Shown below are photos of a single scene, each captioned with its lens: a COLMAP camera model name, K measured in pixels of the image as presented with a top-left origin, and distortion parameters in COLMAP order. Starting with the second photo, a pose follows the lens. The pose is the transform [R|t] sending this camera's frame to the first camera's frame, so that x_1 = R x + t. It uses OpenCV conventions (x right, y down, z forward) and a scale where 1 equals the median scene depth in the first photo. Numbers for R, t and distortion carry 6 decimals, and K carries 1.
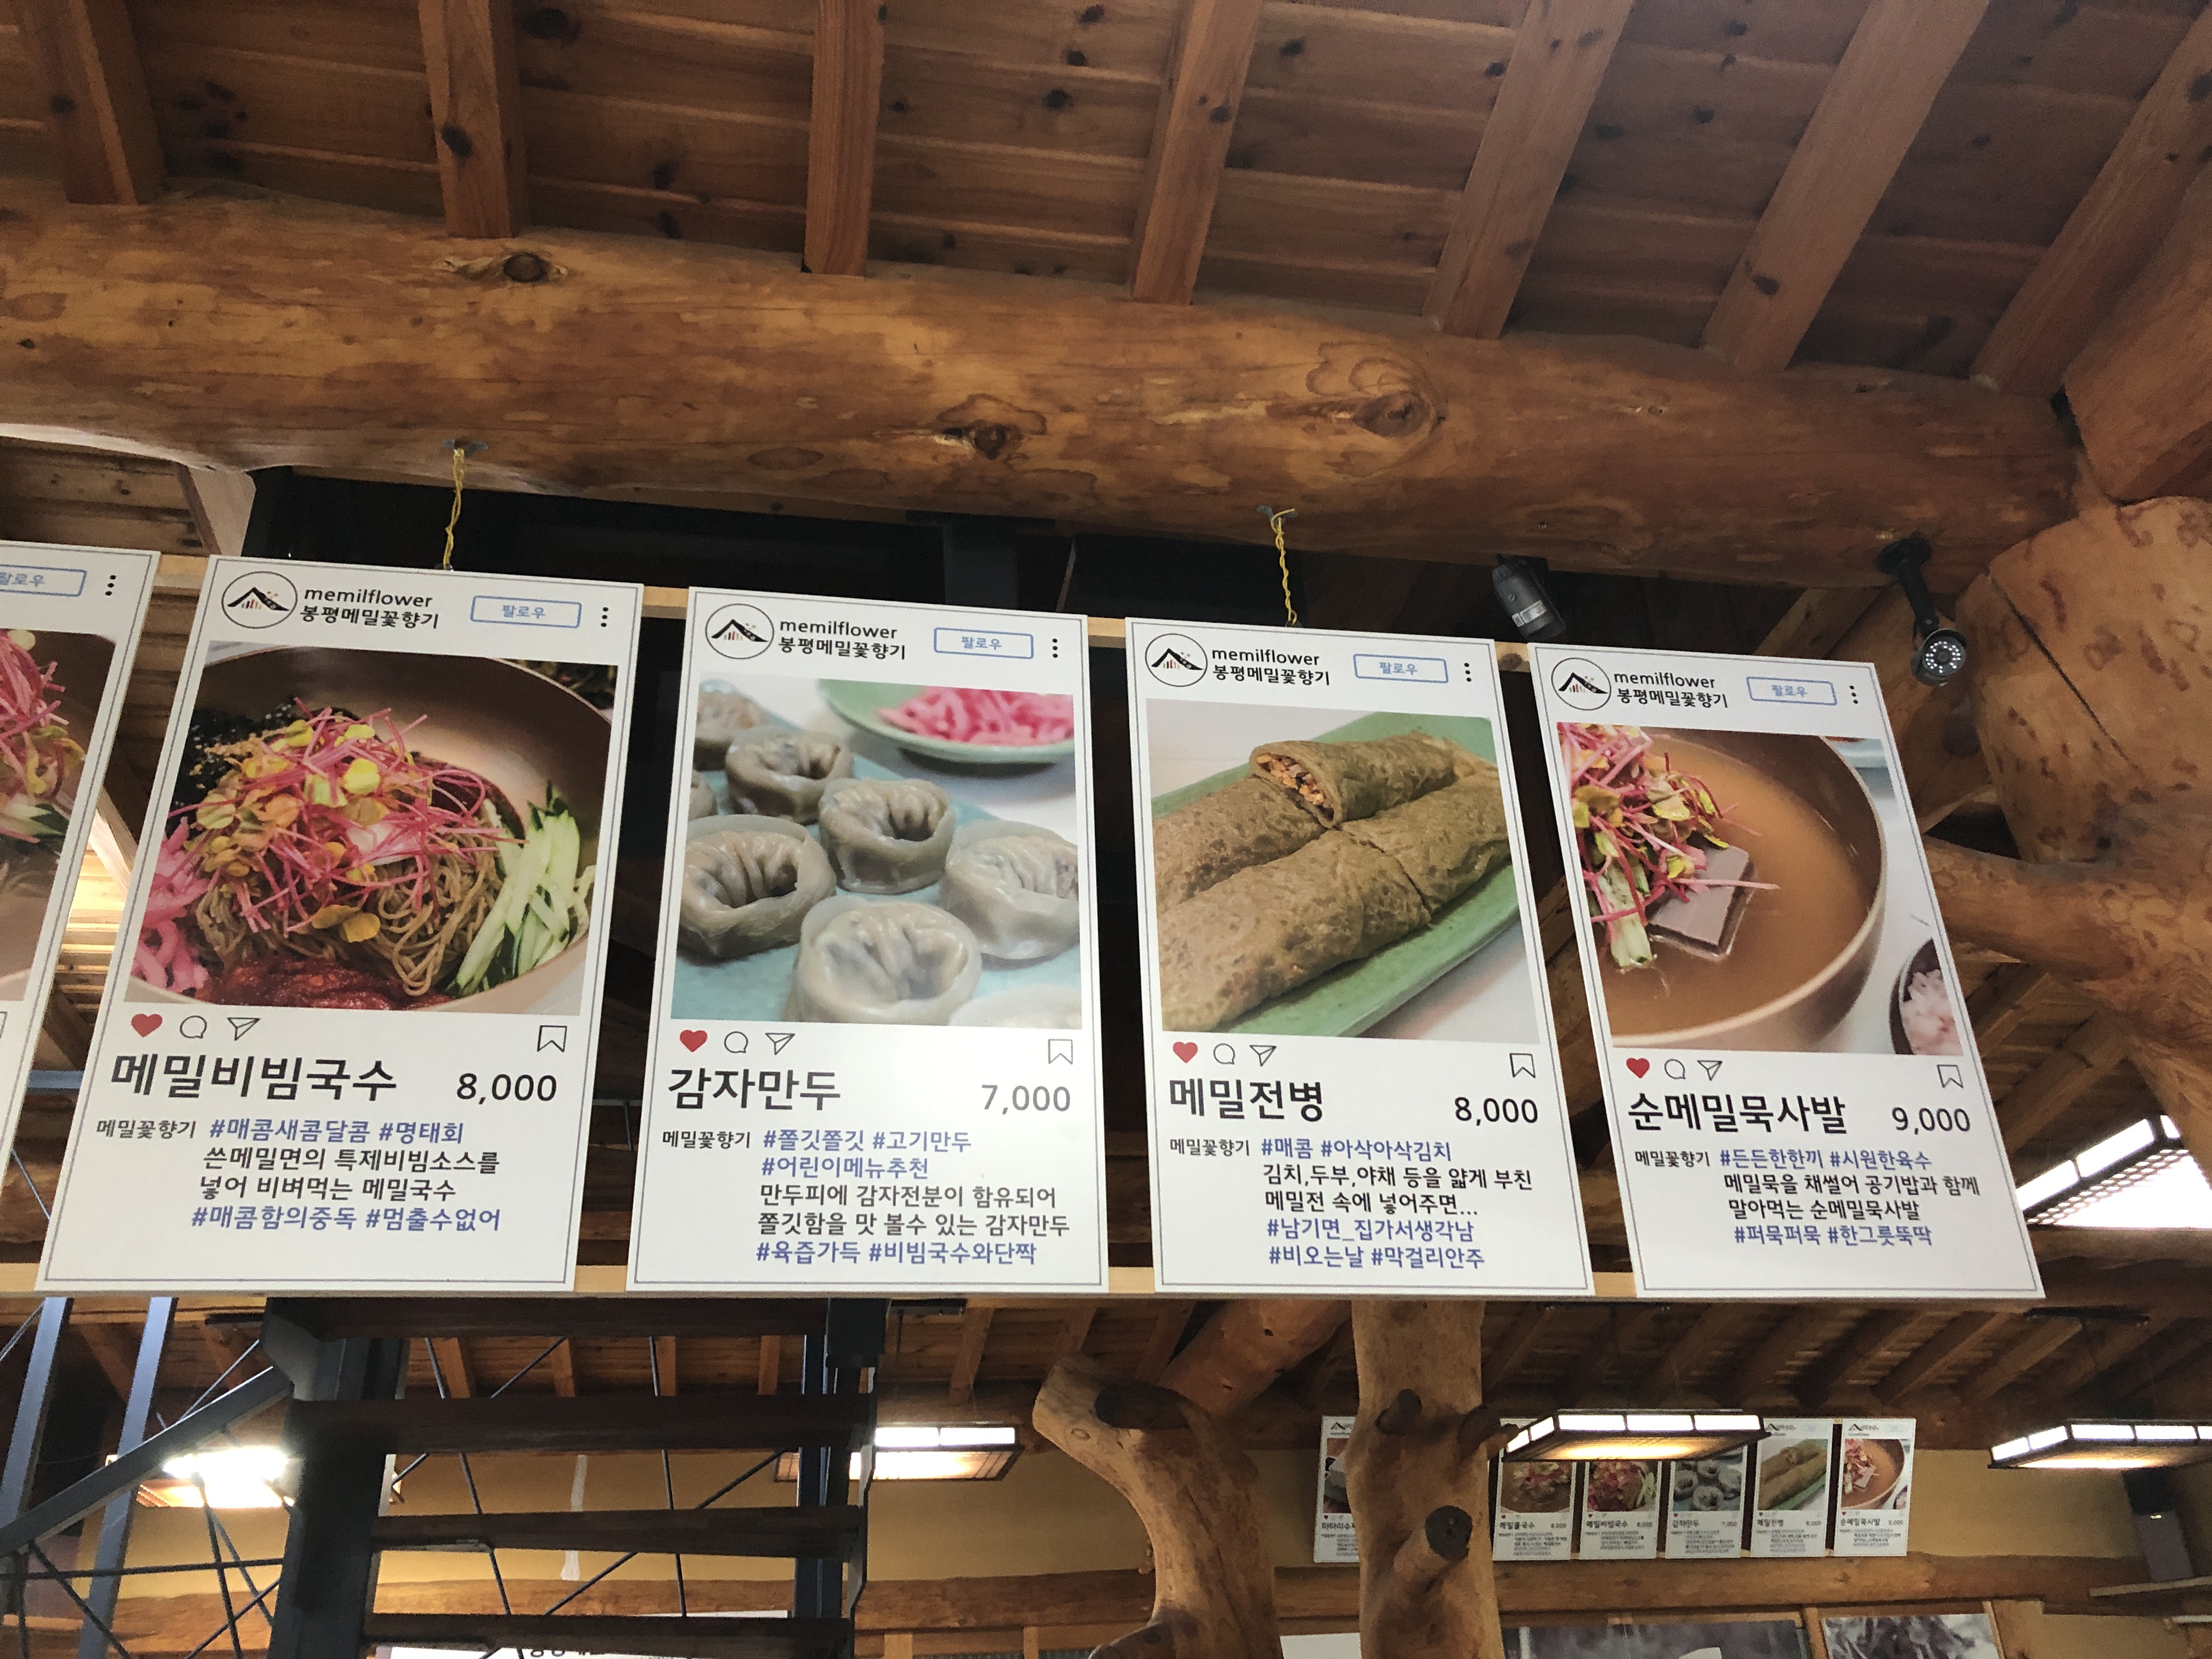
lens RADIAL K [[1842.8, 0, 1106.0], [0, 1842.8, 829.5], [0, 0, 1]] dist [-0.003852, 0.009830]
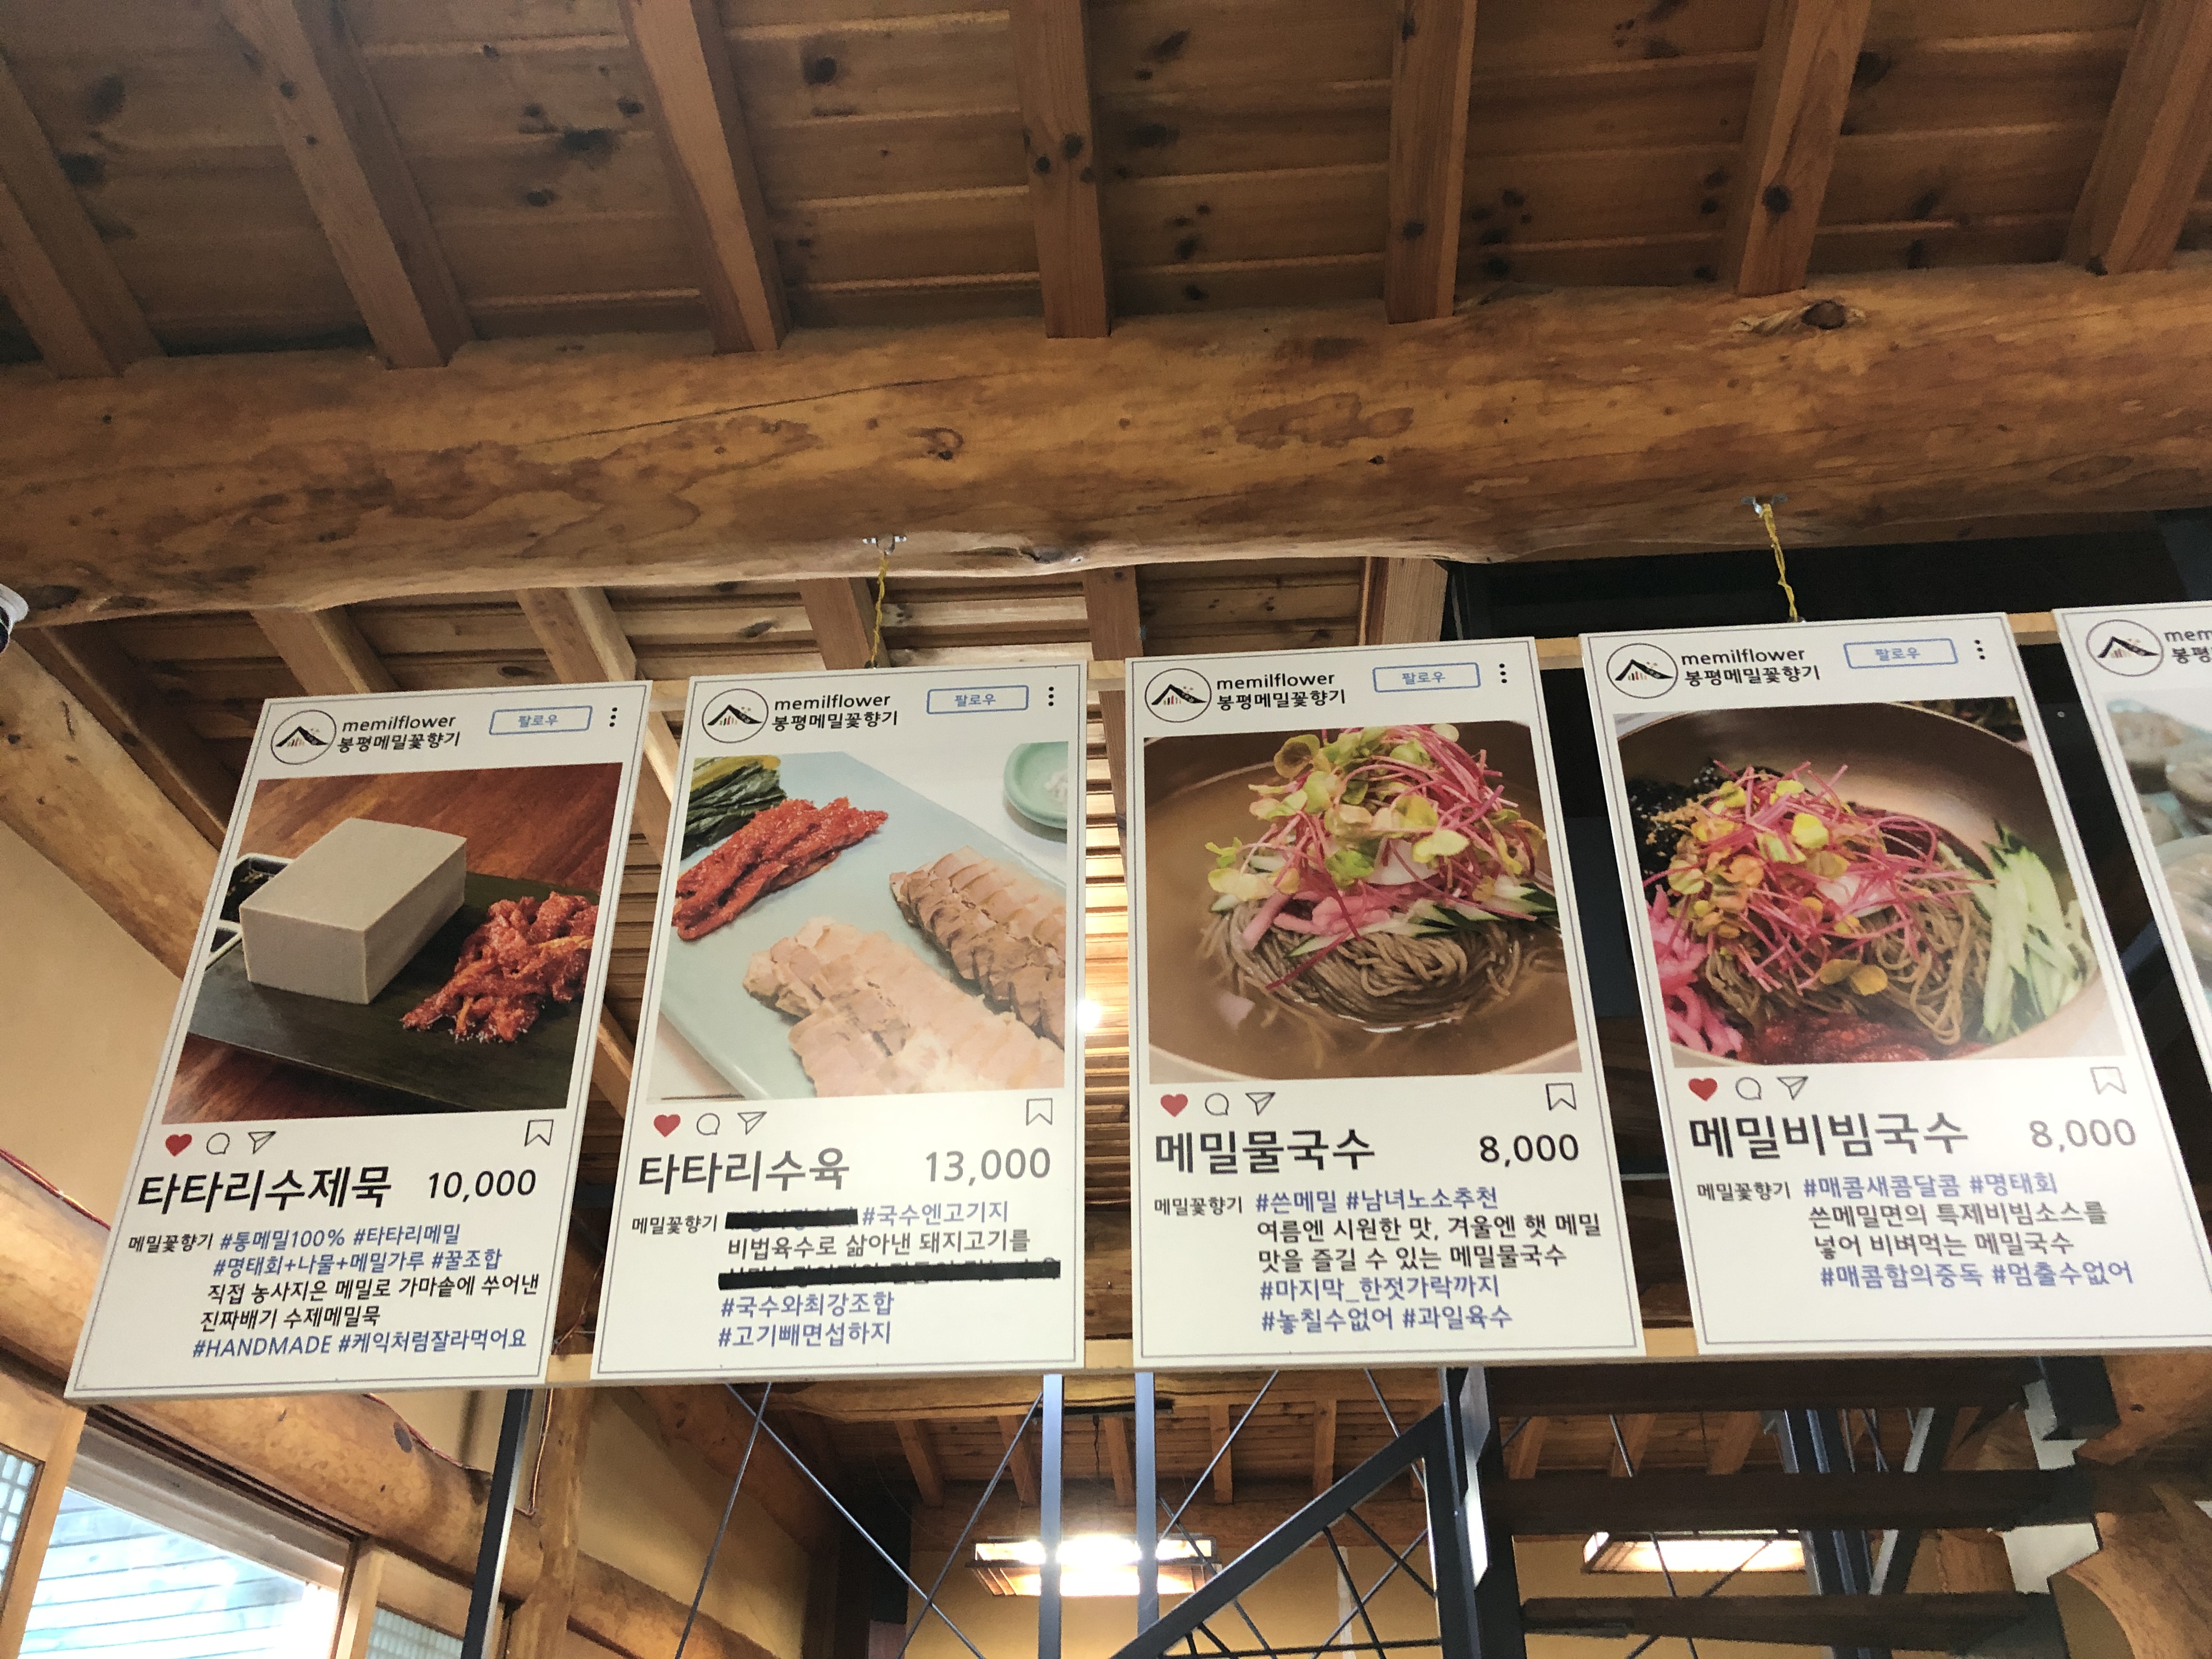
lens RADIAL K [[1871.3, 0, 1100.2], [0, 1871.3, 777.9], [0, 0, 1]] dist [0.067425, -0.059211]
pose [[0.967285, -0.100217, -0.233057, -0.537725], [0.087395, 0.994068, -0.064733, -0.024733], [0.238162, 0.042247, 0.970306, -0.093881]]
